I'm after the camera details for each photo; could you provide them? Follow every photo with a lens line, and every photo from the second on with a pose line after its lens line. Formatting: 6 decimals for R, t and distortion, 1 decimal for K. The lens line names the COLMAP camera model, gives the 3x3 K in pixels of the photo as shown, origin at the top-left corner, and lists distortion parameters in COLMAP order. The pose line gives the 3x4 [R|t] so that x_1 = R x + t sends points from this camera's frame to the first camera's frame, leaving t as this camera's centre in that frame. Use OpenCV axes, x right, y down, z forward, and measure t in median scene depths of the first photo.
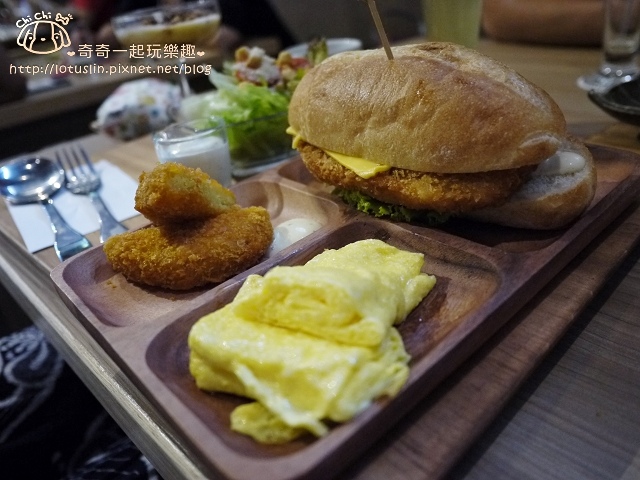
lens RADIAL K [[541.2, 0, 320.0], [0, 541.2, 240.0], [0, 0, 1]] dist [-0.061003, 0.015592]
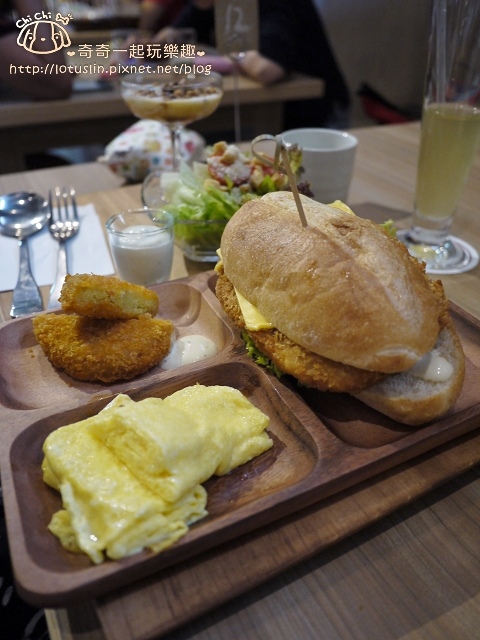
lens RADIAL K [[541.2, 0, 240.0], [0, 541.2, 320.0], [0, 0, 1]] dist [-0.061003, 0.015592]
pose [[0.951847, 0.264769, -0.154547, 0.248374], [-0.245549, 0.960249, 0.132769, -0.298027], [0.183557, -0.088427, 0.979024, -0.088999]]
